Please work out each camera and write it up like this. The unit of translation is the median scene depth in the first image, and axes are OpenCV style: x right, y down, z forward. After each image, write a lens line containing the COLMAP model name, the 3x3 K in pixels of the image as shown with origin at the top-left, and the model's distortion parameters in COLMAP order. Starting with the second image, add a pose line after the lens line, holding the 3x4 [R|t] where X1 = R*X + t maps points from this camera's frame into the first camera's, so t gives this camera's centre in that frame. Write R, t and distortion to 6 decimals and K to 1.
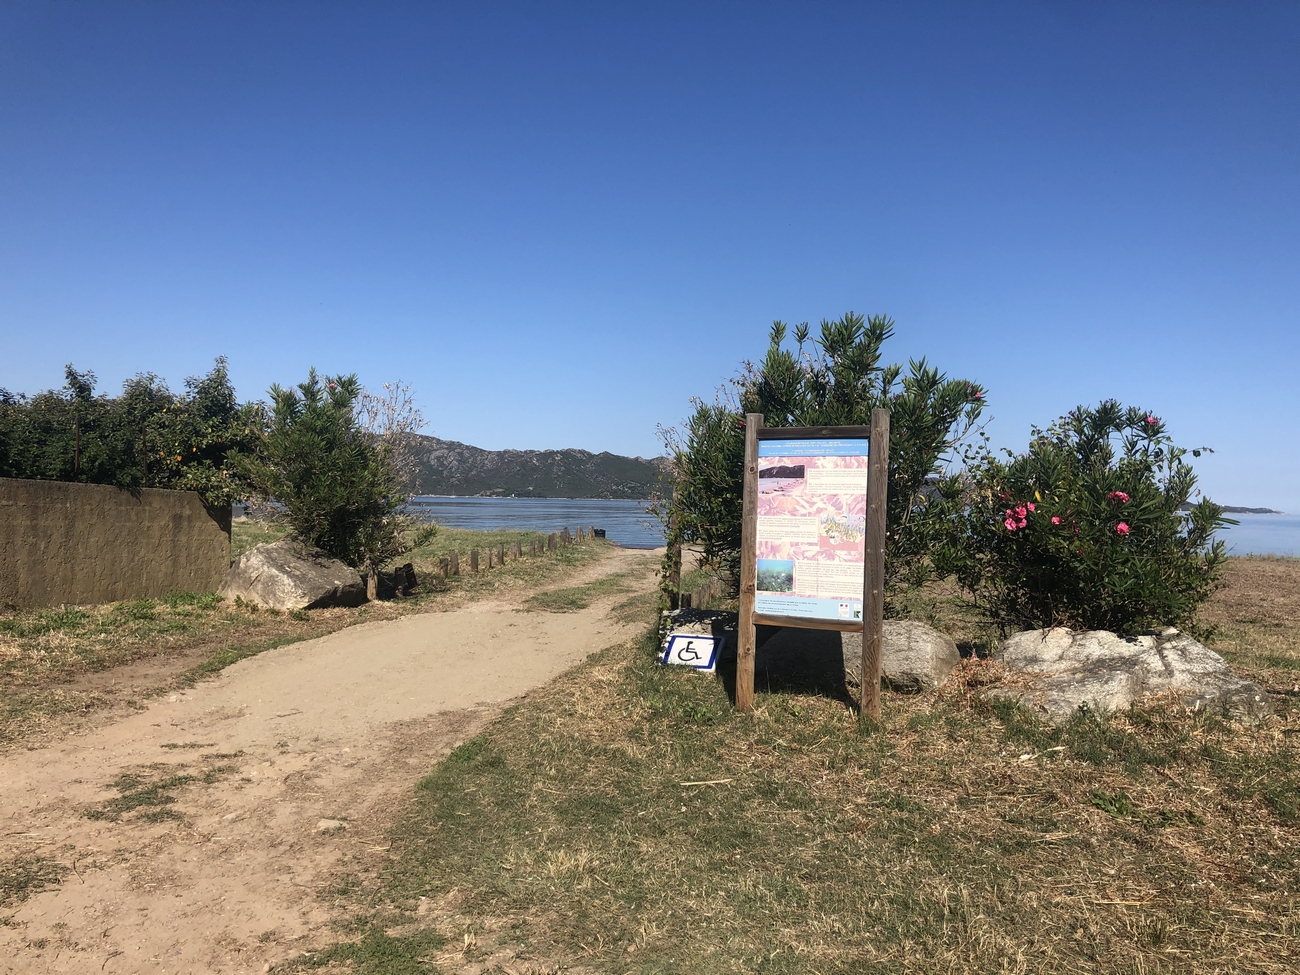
lens RADIAL K [[1084.6, 0, 645.6], [0, 1084.6, 484.0], [0, 0, 1]] dist [0.051864, -0.036319]
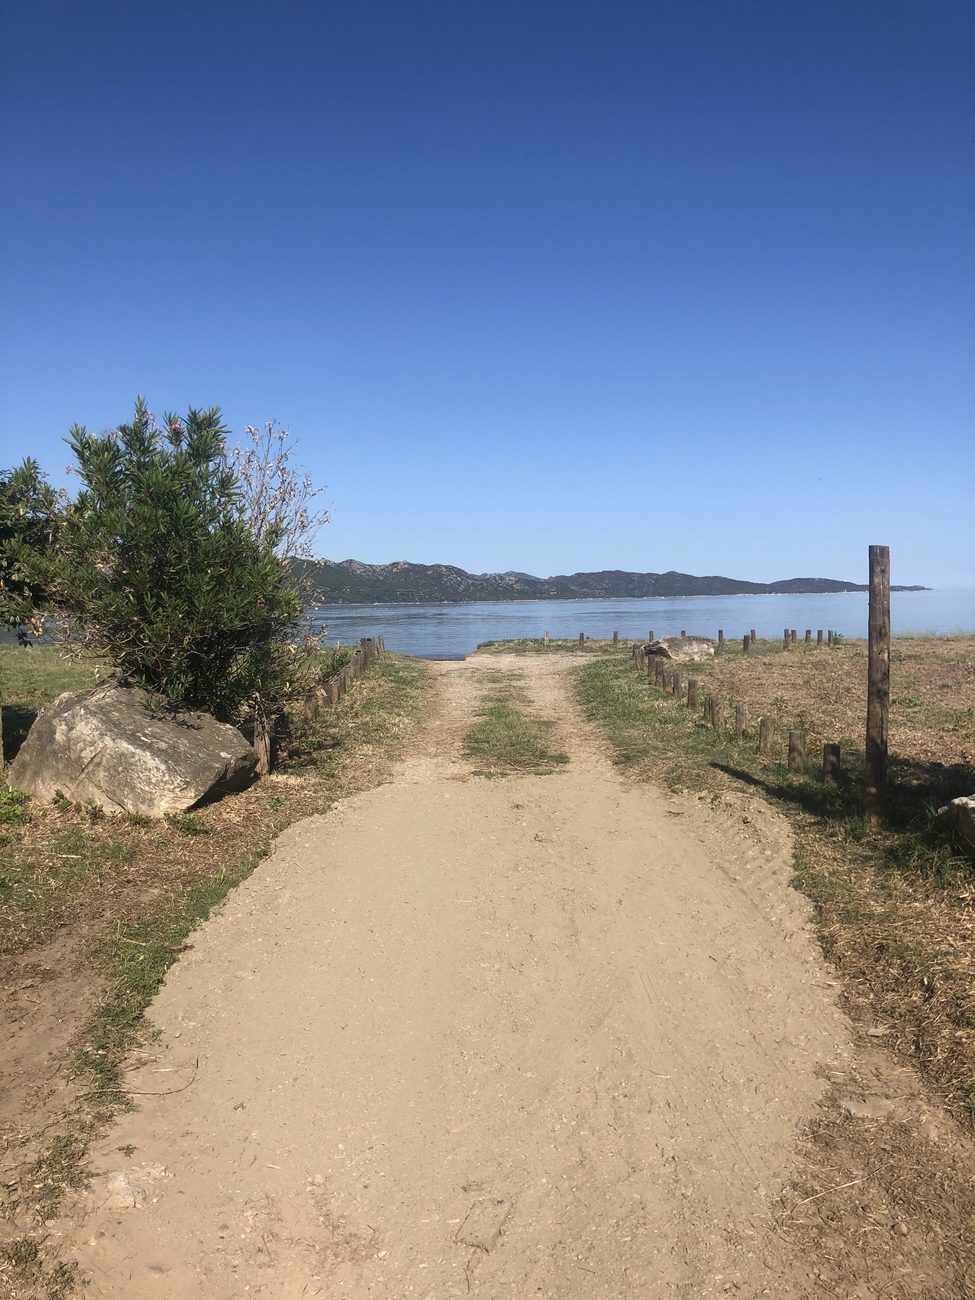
lens RADIAL K [[1084.6, 0, 497.7], [0, 1084.6, 643.8], [0, 0, 1]] dist [0.051864, -0.036319]
pose [[0.987443, -0.050573, 0.149660, -0.226333], [0.042325, 0.997431, 0.057791, 0.002070], [-0.152198, -0.050731, 0.987047, 0.402595]]
